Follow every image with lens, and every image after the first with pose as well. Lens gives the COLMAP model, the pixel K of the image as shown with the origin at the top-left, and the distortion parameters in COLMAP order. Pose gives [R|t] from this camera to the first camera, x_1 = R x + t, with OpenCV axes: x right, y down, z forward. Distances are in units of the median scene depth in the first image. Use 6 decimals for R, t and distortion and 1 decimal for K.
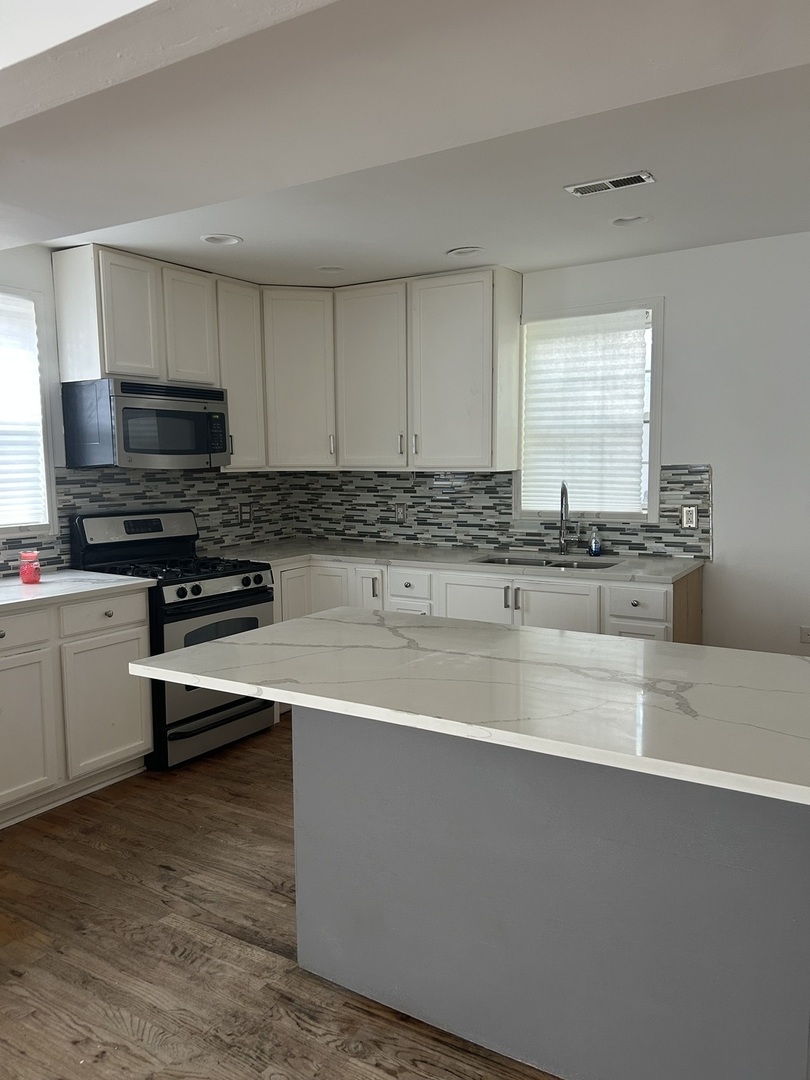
lens RADIAL K [[810.9, 0, 400.8], [0, 810.9, 546.2], [0, 0, 1]] dist [0.044476, -0.029398]
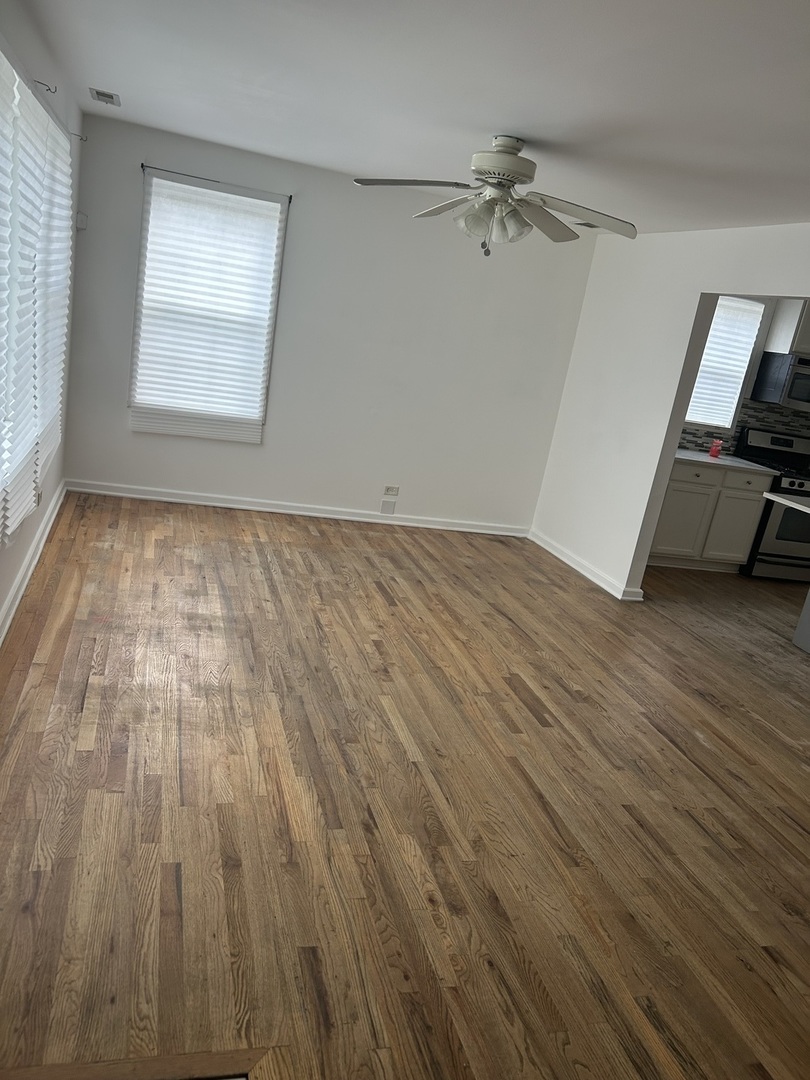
lens RADIAL K [[810.9, 0, 404.9], [0, 810.9, 548.5], [0, 0, 1]] dist [0.044476, -0.029398]
pose [[0.724453, 0.316813, -0.612207, 0.222211], [-0.249255, 0.948428, 0.195850, 0.047027], [0.642682, 0.010712, 0.766058, -0.788947]]
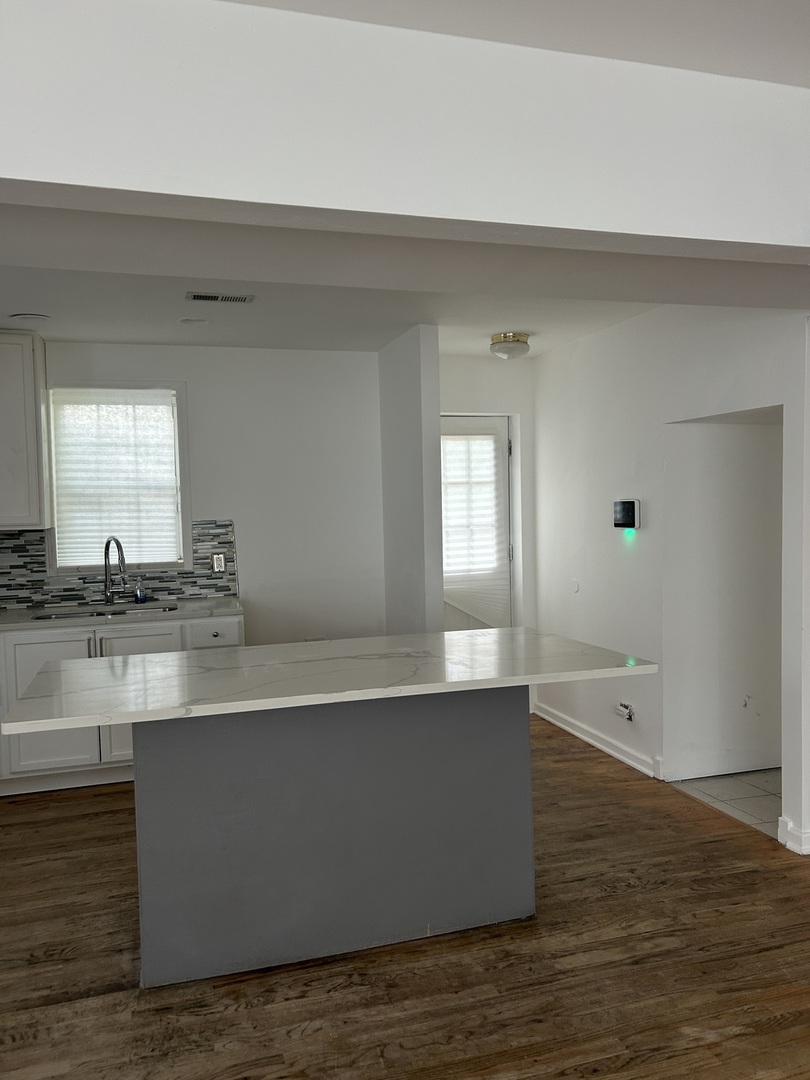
lens RADIAL K [[810.9, 0, 397.6], [0, 810.9, 537.4], [0, 0, 1]] dist [0.044476, -0.029398]
pose [[0.658734, -0.028380, 0.751841, -0.377952], [0.095371, 0.994377, -0.046025, 0.007574], [-0.746307, 0.102022, 0.657737, -0.000988]]
